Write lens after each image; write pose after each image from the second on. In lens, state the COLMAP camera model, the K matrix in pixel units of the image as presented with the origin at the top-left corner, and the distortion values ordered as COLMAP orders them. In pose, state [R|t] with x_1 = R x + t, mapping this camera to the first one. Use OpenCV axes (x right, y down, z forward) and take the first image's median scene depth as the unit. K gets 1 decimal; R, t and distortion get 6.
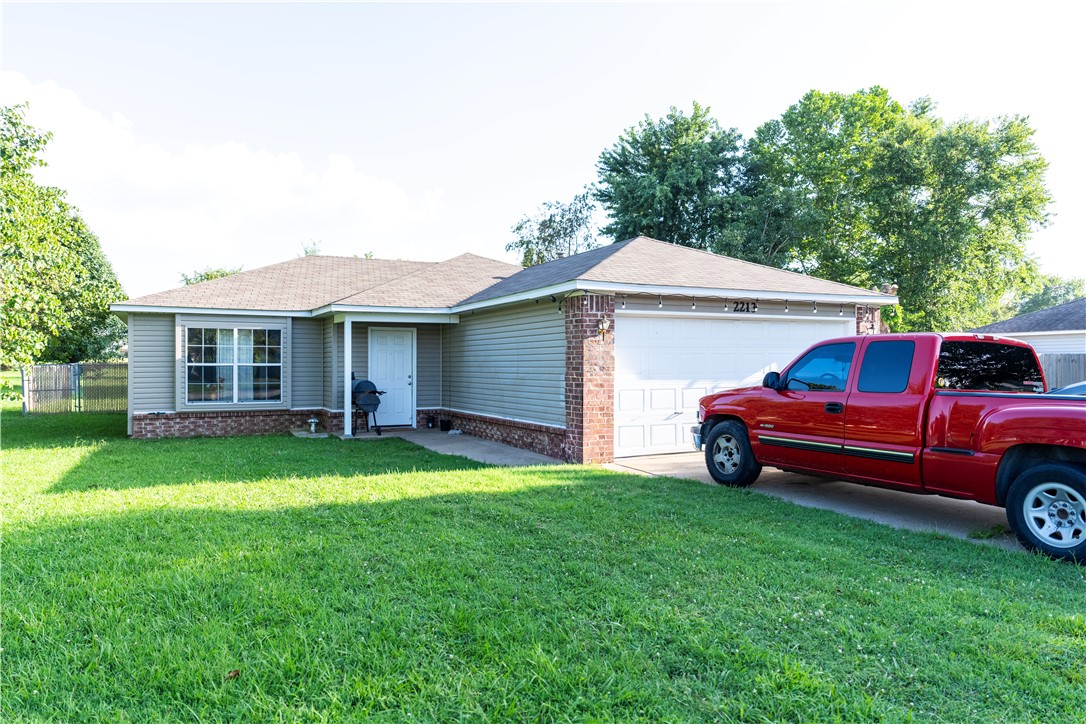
lens RADIAL K [[733.0, 0, 542.6], [0, 733.0, 363.0], [0, 0, 1]] dist [0.002108, 0.000359]
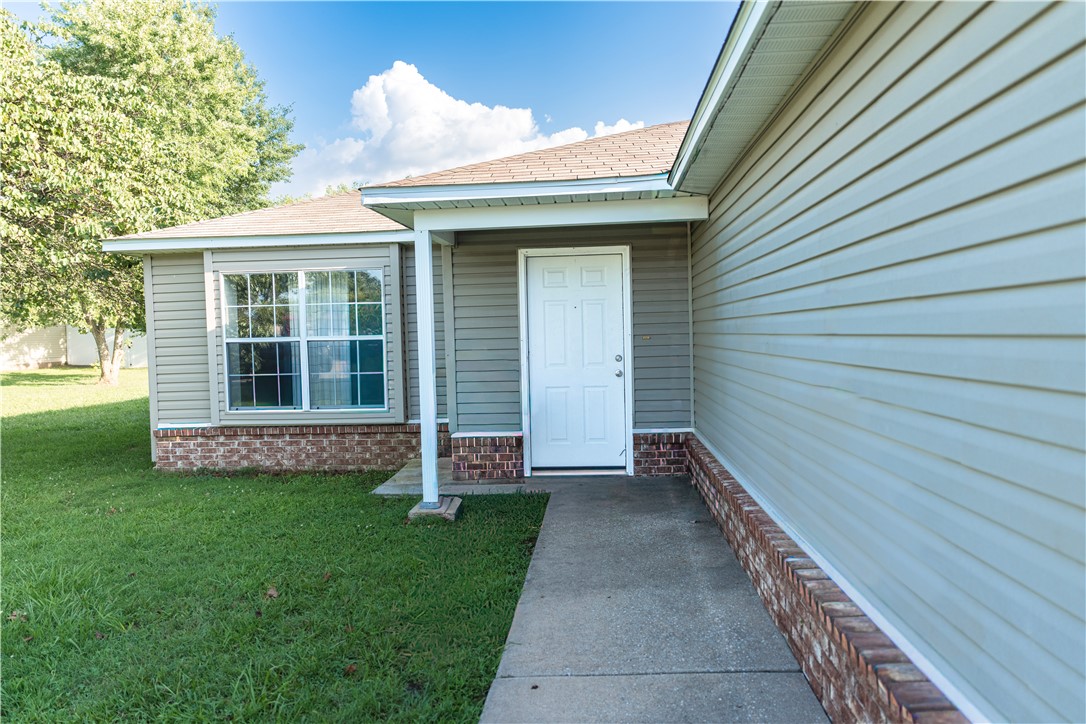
lens RADIAL K [[733.0, 0, 541.4], [0, 733.0, 360.6], [0, 0, 1]] dist [0.002108, 0.000359]
pose [[0.848792, -0.003002, -0.528719, 0.012939], [0.027000, 0.998925, 0.037675, 0.002416], [0.528037, -0.046253, 0.847961, 0.636999]]
